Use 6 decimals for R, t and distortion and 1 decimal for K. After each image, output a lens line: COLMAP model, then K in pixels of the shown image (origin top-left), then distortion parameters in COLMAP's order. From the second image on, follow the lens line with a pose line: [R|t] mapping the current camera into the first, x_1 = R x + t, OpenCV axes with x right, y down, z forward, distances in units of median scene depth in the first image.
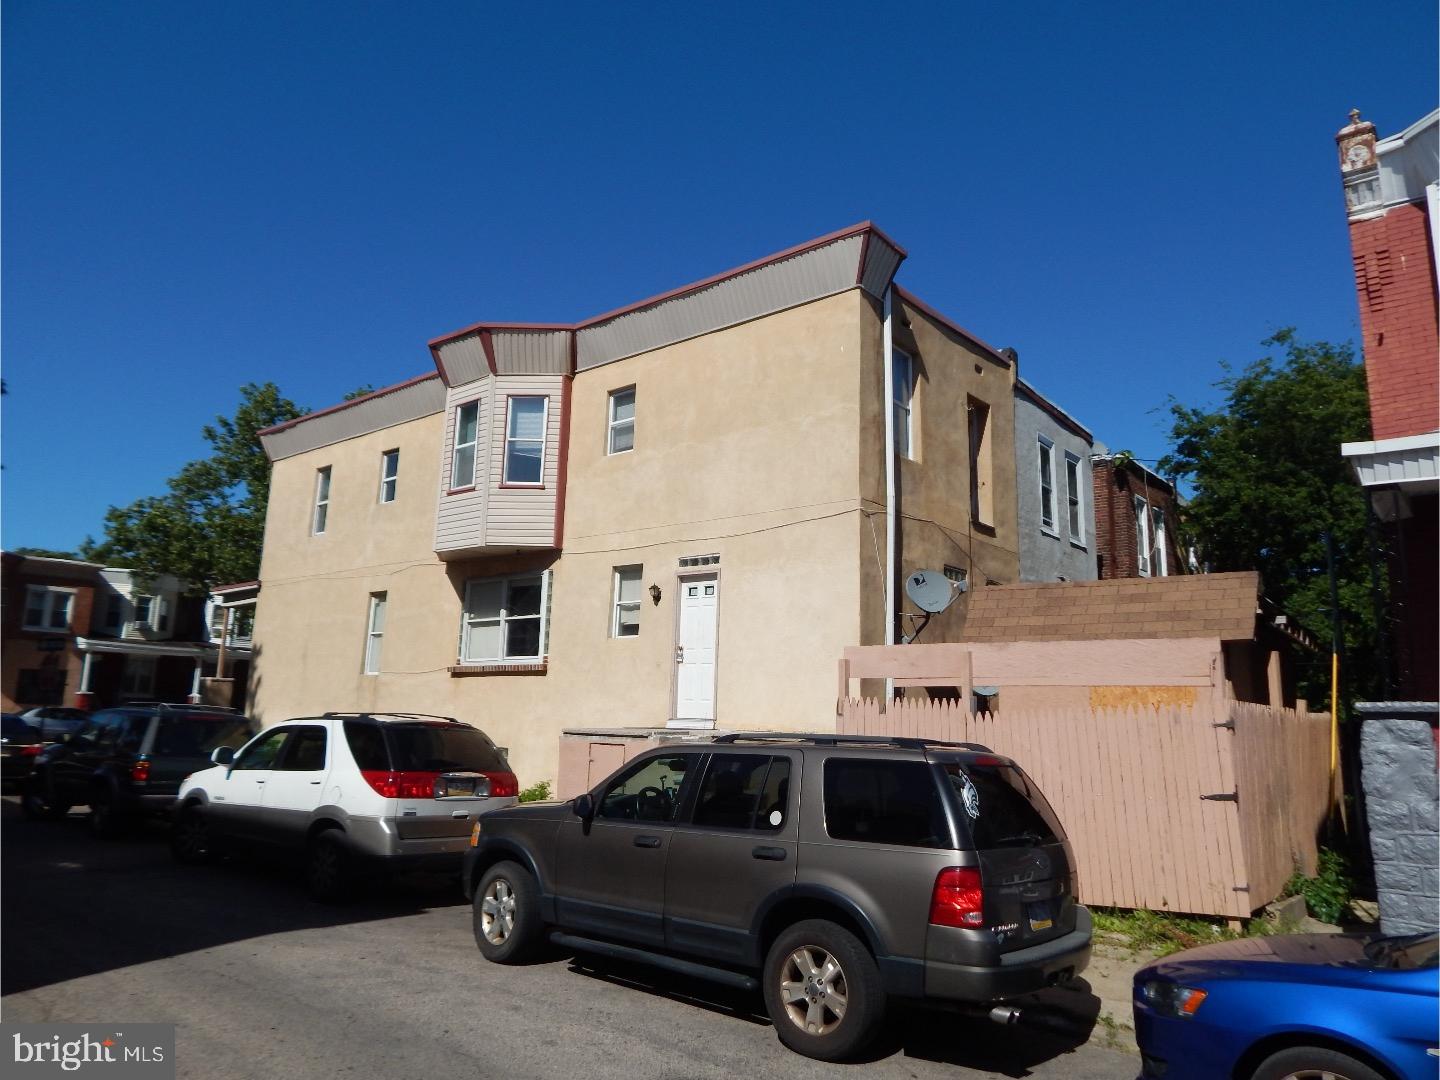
lens RADIAL K [[943.2, 0, 720.4], [0, 943.2, 539.4], [0, 0, 1]] dist [0.012483, -0.005215]
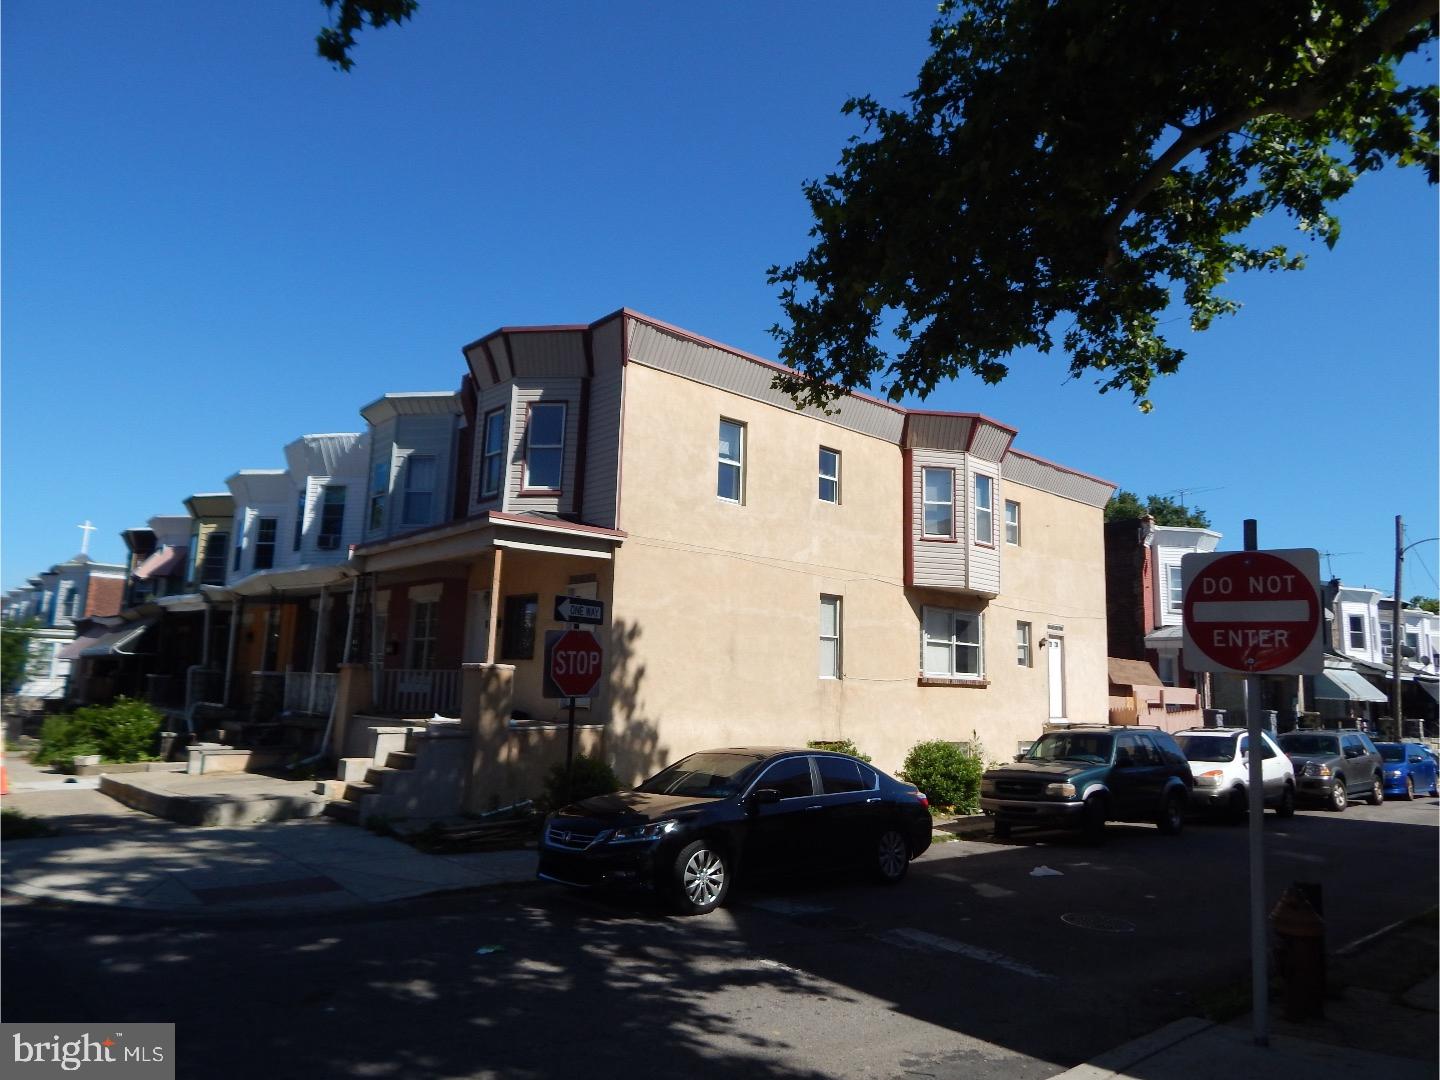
lens RADIAL K [[943.2, 0, 725.6], [0, 943.2, 539.6], [0, 0, 1]] dist [0.012483, -0.005215]
pose [[0.196861, 0.136084, 0.970941, -1.549276], [-0.216772, 0.971853, -0.092260, 0.131732], [-0.956167, -0.192310, 0.220819, 1.025703]]
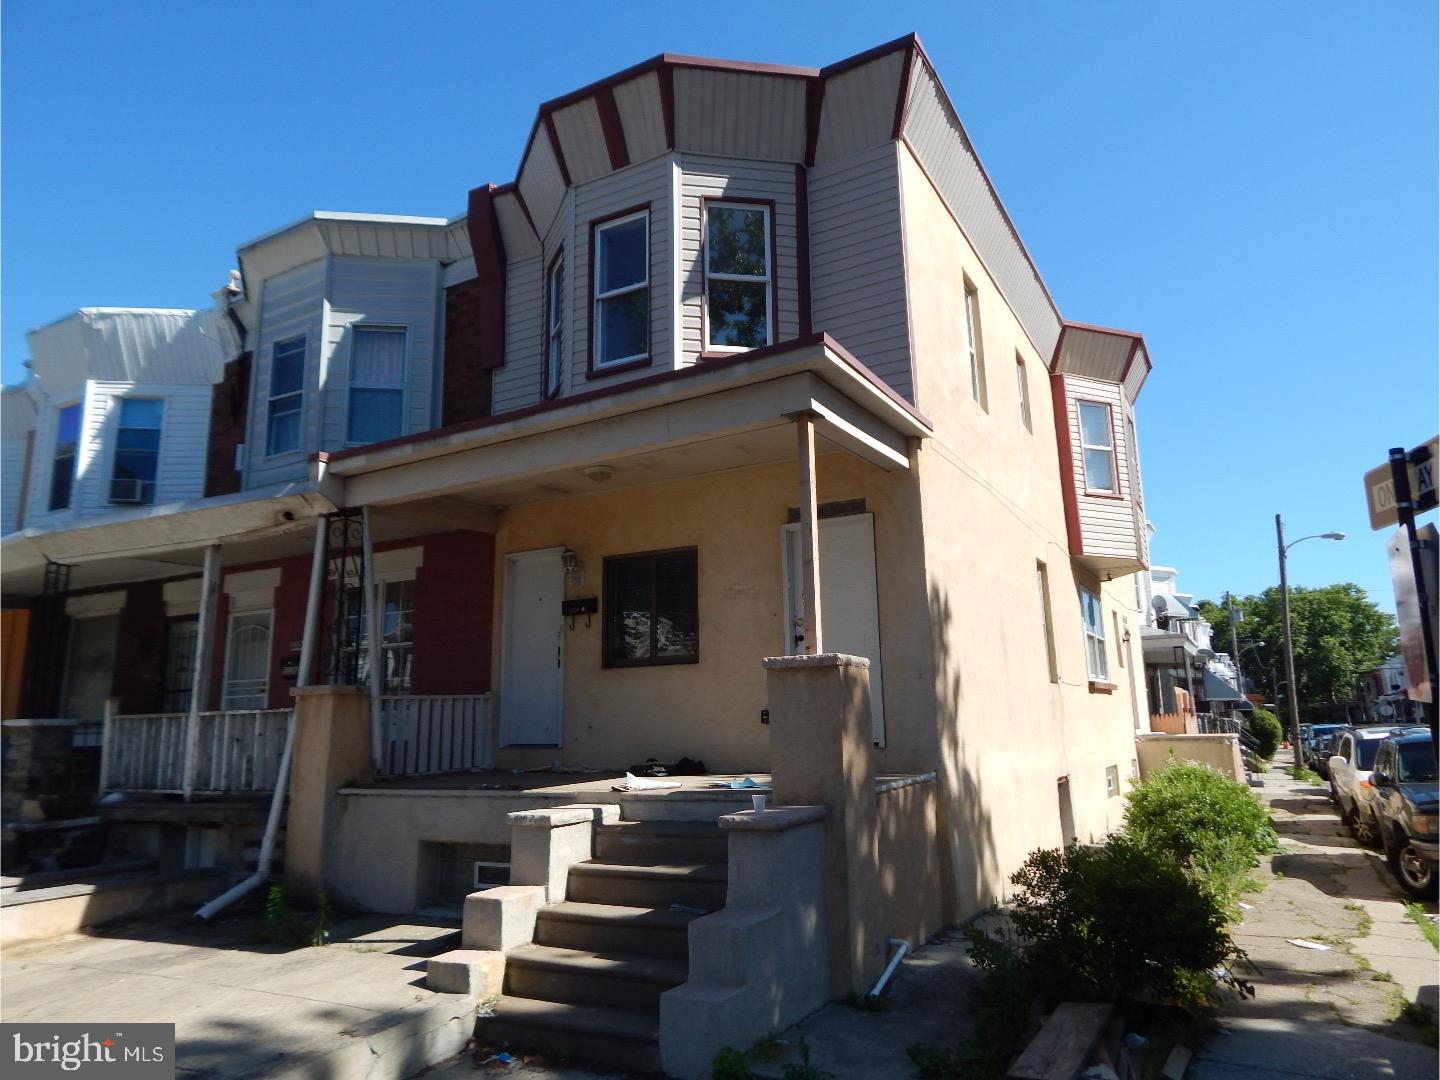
lens RADIAL K [[943.2, 0, 717.2], [0, 943.2, 540.1], [0, 0, 1]] dist [0.012483, -0.005215]
pose [[-0.126327, 0.171803, 0.976998, -1.146344], [-0.172568, 0.966065, -0.192194, 0.244030], [-0.976863, -0.192877, -0.092392, 1.481376]]
